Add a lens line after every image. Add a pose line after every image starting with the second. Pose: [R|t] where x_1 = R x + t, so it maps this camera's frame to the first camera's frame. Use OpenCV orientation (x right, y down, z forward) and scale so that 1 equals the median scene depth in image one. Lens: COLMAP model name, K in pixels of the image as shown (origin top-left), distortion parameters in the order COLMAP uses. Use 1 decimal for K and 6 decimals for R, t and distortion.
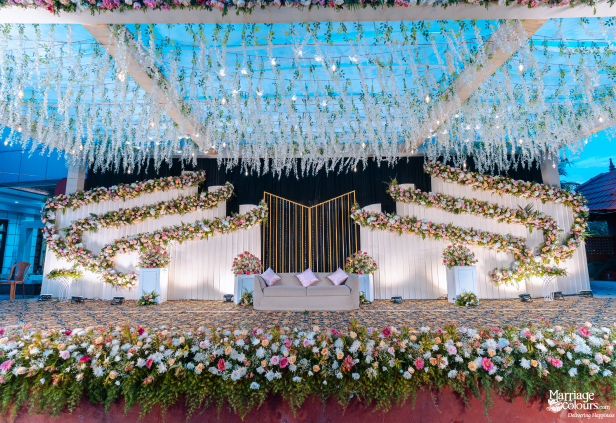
lens RADIAL K [[335.5, 0, 308.0], [0, 335.5, 211.5], [0, 0, 1]] dist [-0.006096, -0.000687]
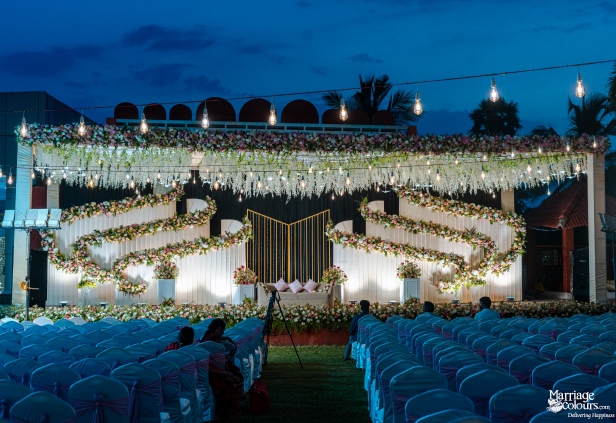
lens RADIAL K [[932.4, 0, 296.4], [0, 932.4, 212.6], [0, 0, 1]] dist [-0.001985, -0.017385]
pose [[0.988653, 0.012519, 0.149694, -0.468285], [-0.027807, 0.994551, 0.100473, -0.392305], [-0.147621, -0.103495, 0.983614, -2.194019]]
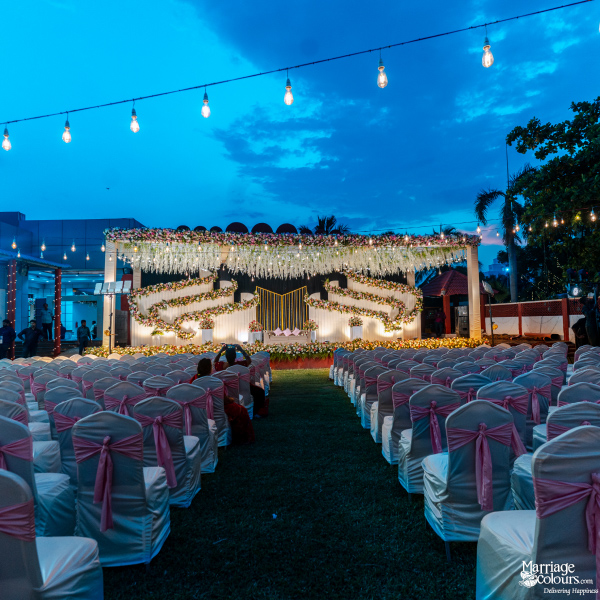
lens RADIAL K [[464.2, 0, 300.0], [0, 464.2, 300.0], [0, 0, 1]] dist [-0.003427, -0.000203]
pose [[0.981730, -0.001088, 0.190274, -0.412672], [-0.018149, 0.994889, 0.099327, -0.260757], [-0.189410, -0.100966, 0.976693, -1.615723]]
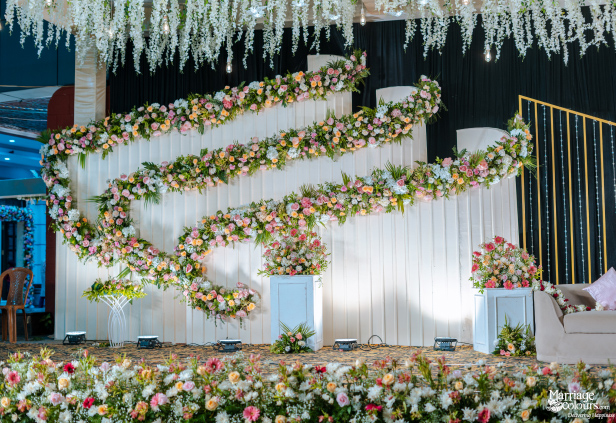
lens RADIAL K [[932.4, 0, 296.4], [0, 932.4, 212.6], [0, 0, 1]] dist [-0.001985, -0.017385]
pose [[0.970414, -0.022905, -0.240357, -0.137490], [0.042086, 0.996297, 0.074974, -0.013834], [0.237750, -0.082872, 0.967785, -0.221182]]
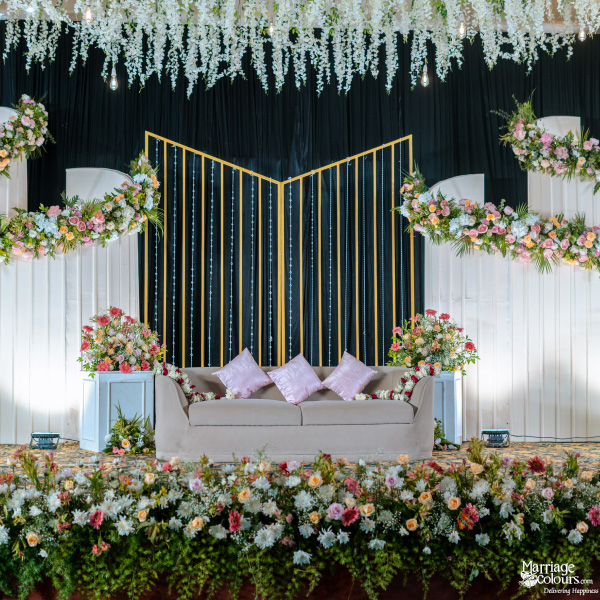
lens RADIAL K [[1296.2, 0, 300.0], [0, 1296.2, 300.0], [0, 0, 1]] dist [-0.027883, 0.021305]
pose [[0.993210, 0.010809, 0.115832, -0.139017], [-0.023366, 0.993919, 0.107603, -0.038365], [-0.113965, -0.109579, 0.987423, -0.346143]]
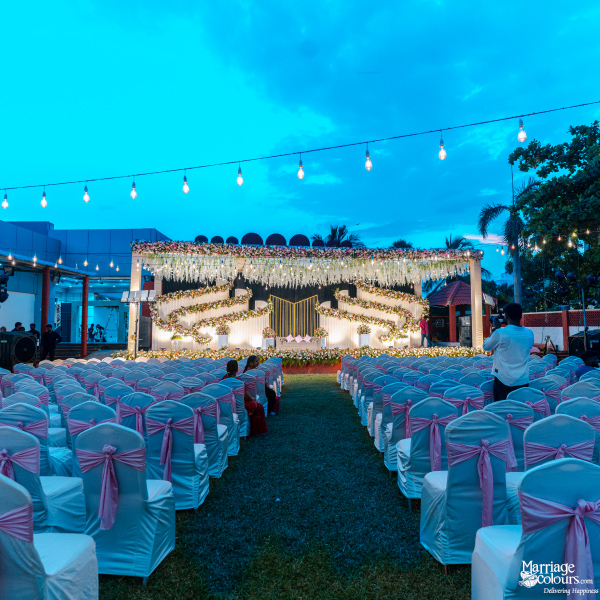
lens RADIAL K [[464.2, 0, 300.0], [0, 464.2, 300.0], [0, 0, 1]] dist [-0.003427, -0.000203]
pose [[0.986307, 0.013668, 0.164353, -0.433649], [-0.028705, 0.995576, 0.089465, -0.294324], [-0.162403, -0.092958, 0.982336, -1.751526]]
